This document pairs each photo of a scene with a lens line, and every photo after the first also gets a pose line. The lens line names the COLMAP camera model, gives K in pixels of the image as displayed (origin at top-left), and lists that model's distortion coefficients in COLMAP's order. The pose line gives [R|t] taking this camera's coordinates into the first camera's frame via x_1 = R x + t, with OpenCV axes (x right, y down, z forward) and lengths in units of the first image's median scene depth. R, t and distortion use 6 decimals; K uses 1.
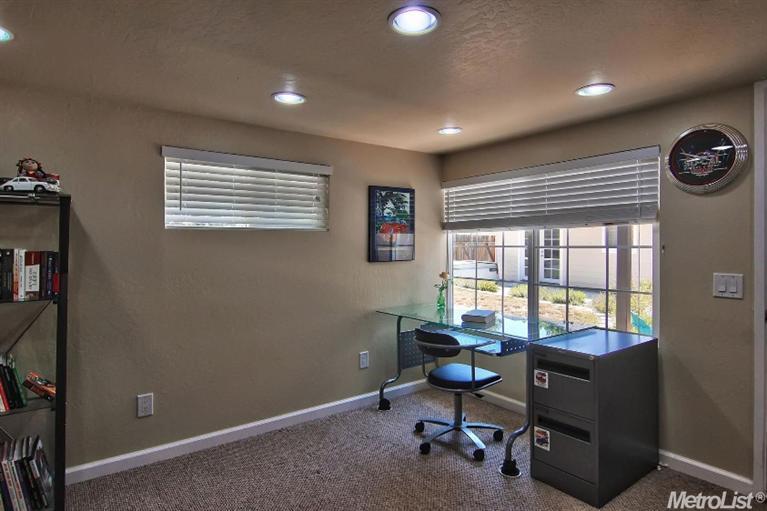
lens RADIAL K [[446.1, 0, 383.5], [0, 446.1, 255.5], [0, 0, 1]] dist [-0.002419, -0.003376]
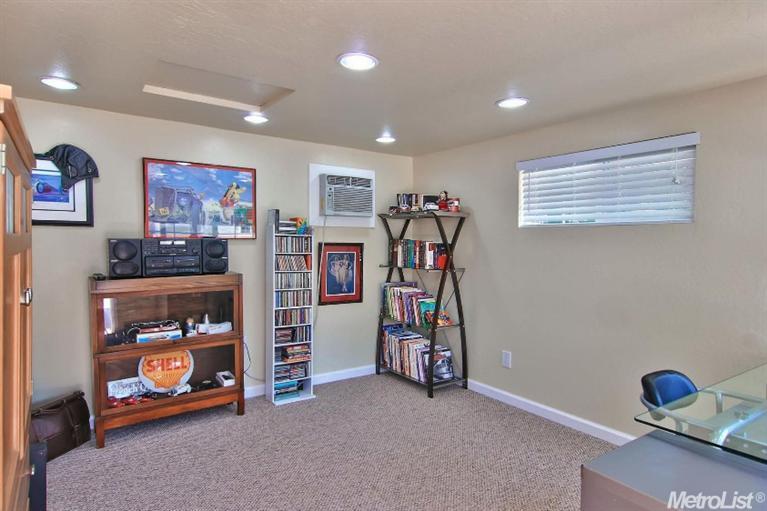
lens RADIAL K [[446.1, 0, 383.5], [0, 446.1, 255.5], [0, 0, 1]] dist [-0.002419, -0.003376]
pose [[-0.052356, 0.045076, -0.997611, 0.808586], [-0.022061, 0.998685, 0.046282, -0.030273], [0.998385, 0.024431, -0.051293, 0.681773]]
